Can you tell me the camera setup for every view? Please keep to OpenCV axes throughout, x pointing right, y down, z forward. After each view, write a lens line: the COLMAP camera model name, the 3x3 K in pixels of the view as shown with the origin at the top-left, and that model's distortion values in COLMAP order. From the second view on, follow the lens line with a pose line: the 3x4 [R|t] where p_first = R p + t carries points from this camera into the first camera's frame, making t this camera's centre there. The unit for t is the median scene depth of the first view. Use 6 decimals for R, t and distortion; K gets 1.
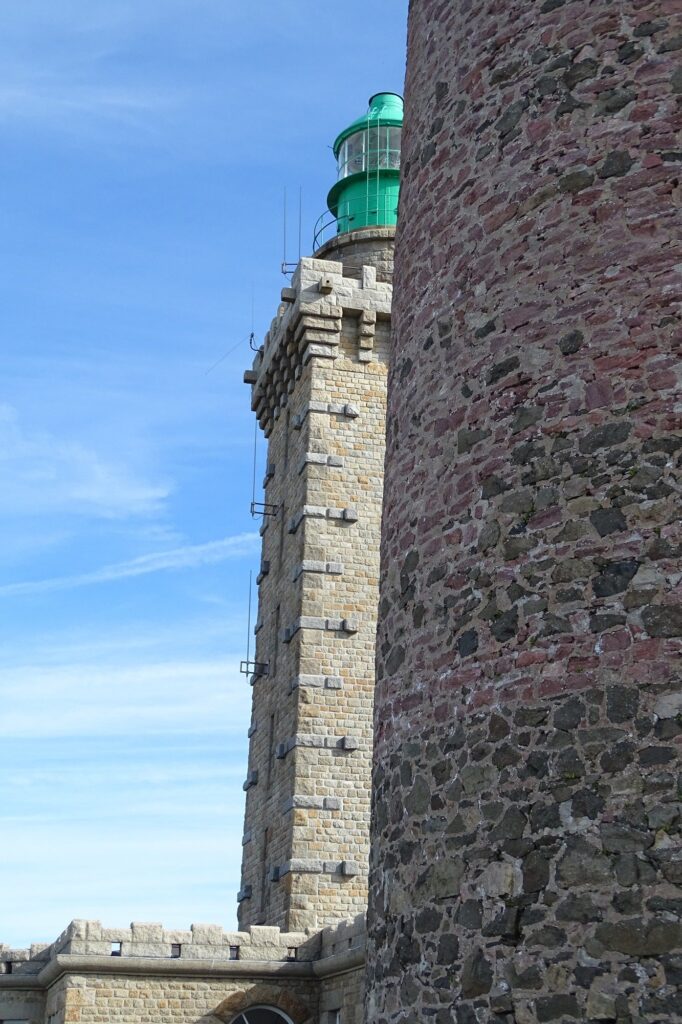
lens RADIAL K [[1444.4, 0, 340.8], [0, 1444.4, 514.8], [0, 0, 1]] dist [0.008358, 0.000000]
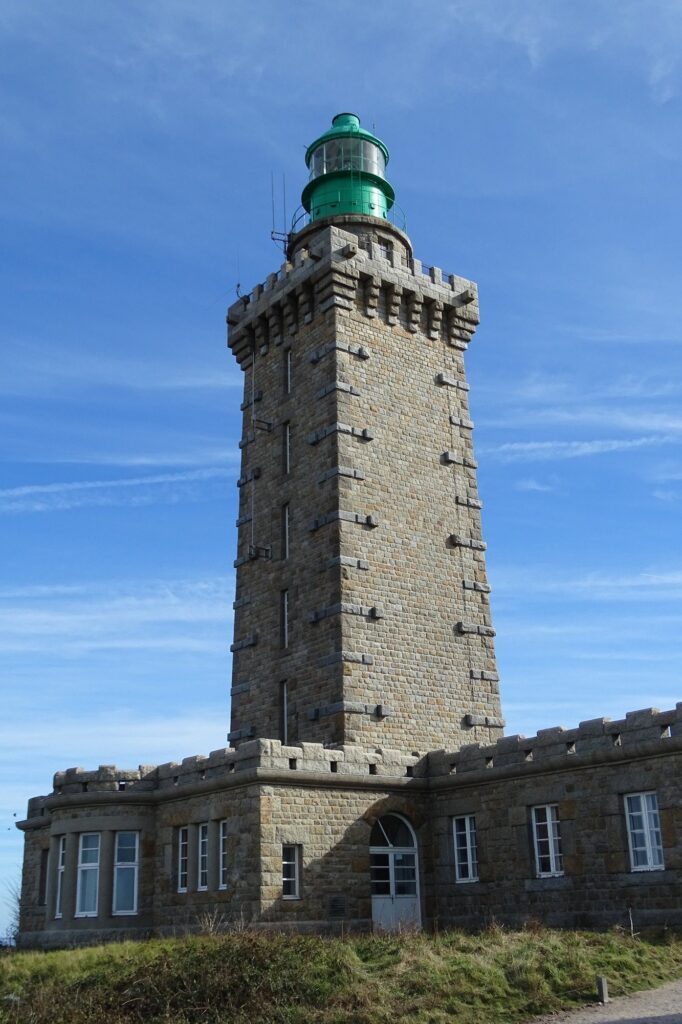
lens RADIAL K [[1073.1, 0, 347.0], [0, 1073.1, 511.2], [0, 0, 1]] dist [-0.007516, 0.000000]
pose [[0.932343, 0.095297, 0.348791, -0.348084], [-0.101722, 0.994813, 0.000108, 0.071965], [-0.346972, -0.035581, 0.937200, 0.137285]]
